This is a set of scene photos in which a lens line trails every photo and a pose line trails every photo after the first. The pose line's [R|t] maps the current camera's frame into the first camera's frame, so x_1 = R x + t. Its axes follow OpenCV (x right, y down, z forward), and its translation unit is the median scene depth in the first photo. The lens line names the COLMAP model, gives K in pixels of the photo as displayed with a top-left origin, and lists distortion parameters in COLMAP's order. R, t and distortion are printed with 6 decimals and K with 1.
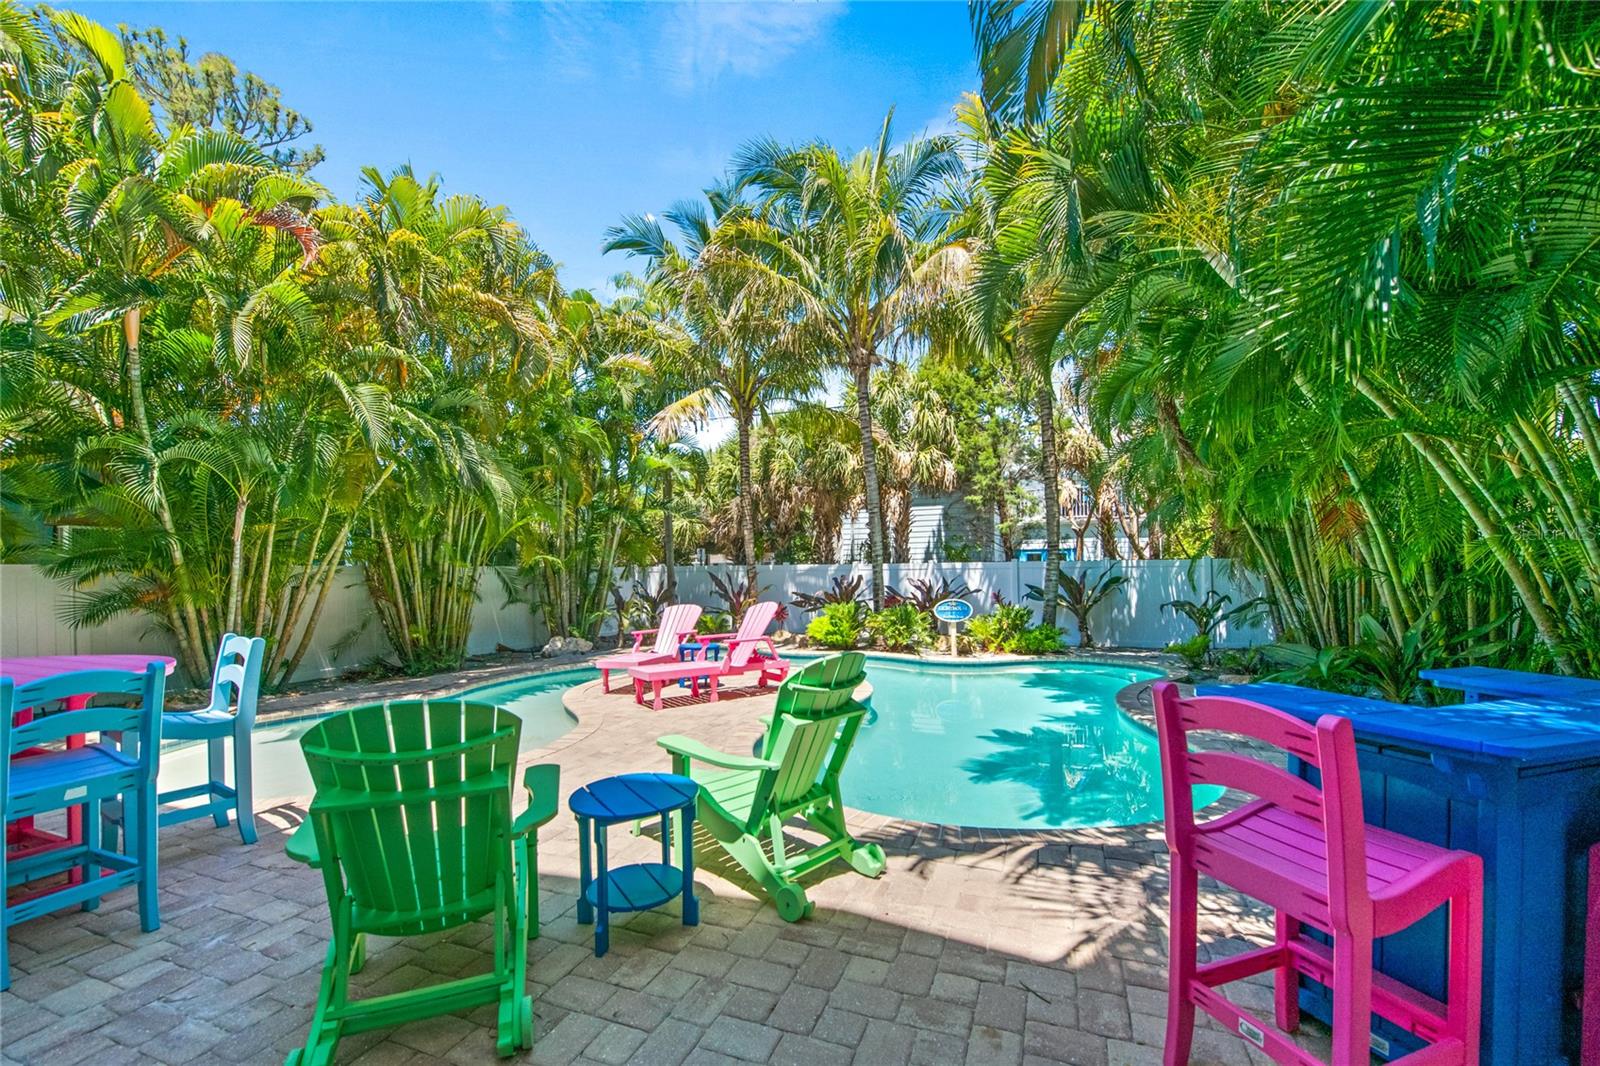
lens RADIAL K [[653.2, 0, 804.3], [0, 653.2, 585.2], [0, 0, 1]] dist [0.002226, 0.000081]
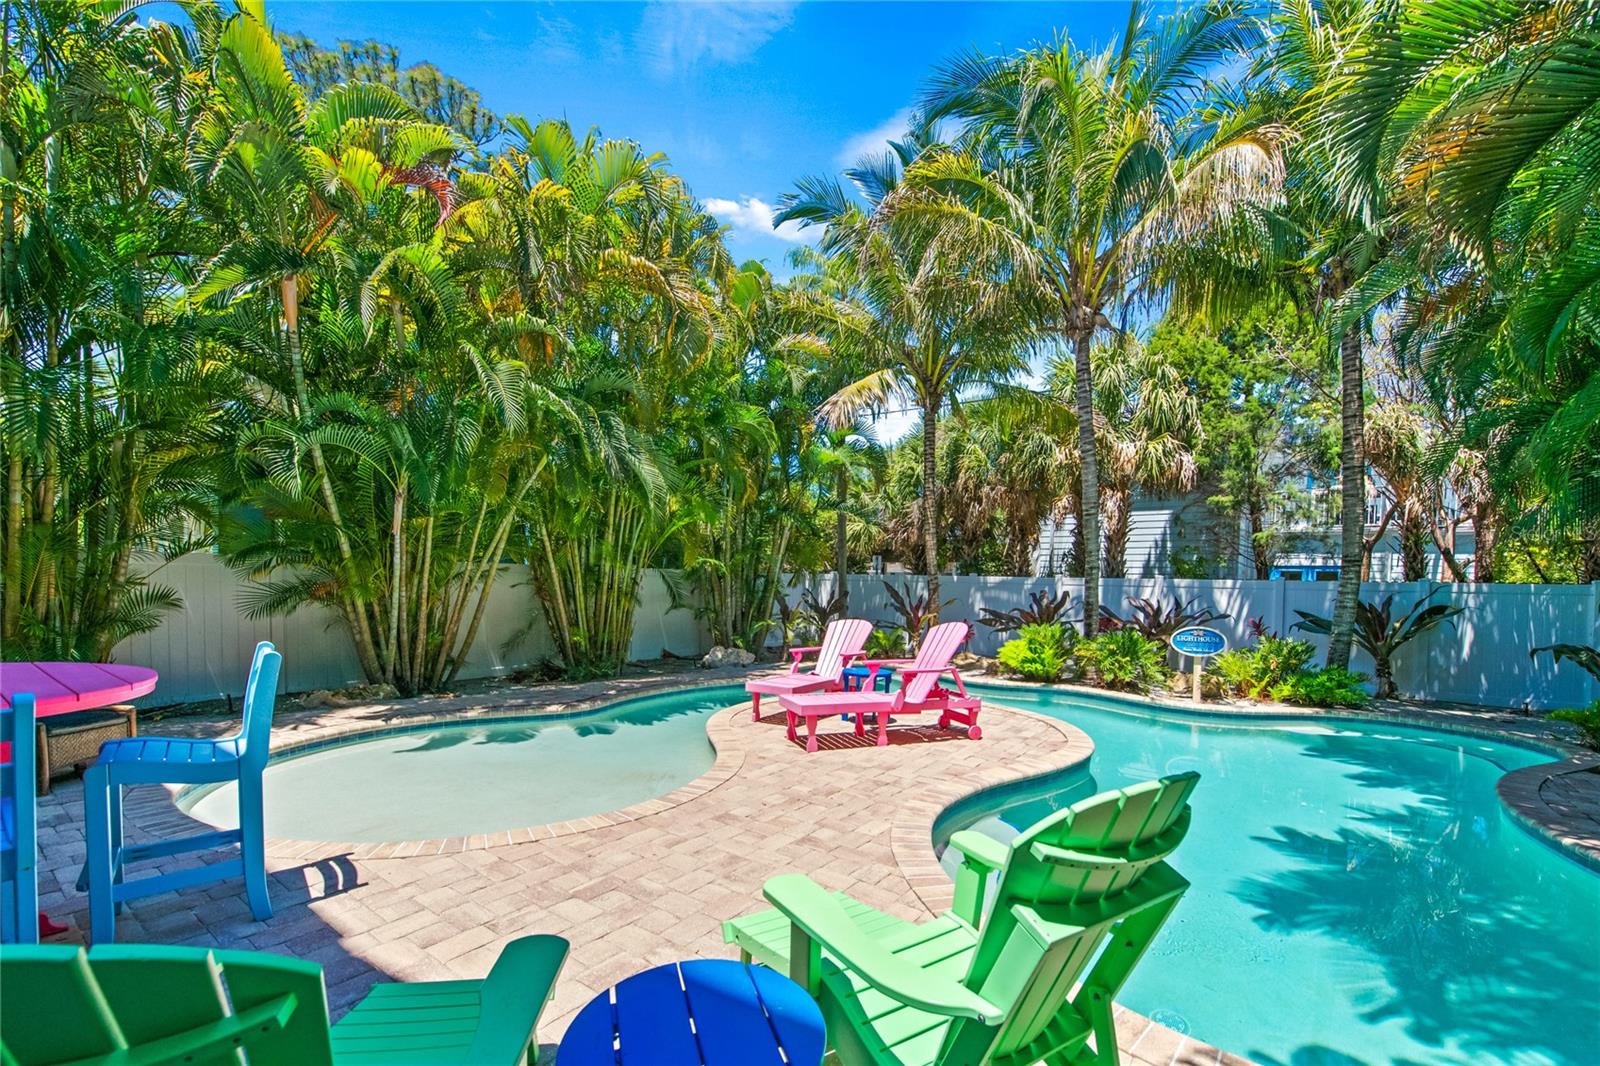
lens RADIAL K [[653.2, 0, 804.3], [0, 653.2, 585.2], [0, 0, 1]] dist [0.002226, 0.000081]
pose [[0.963098, 0.032412, -0.267193, -0.015343], [-0.036418, 0.999286, -0.010047, -0.003122], [0.266676, 0.019407, 0.963591, 0.136335]]
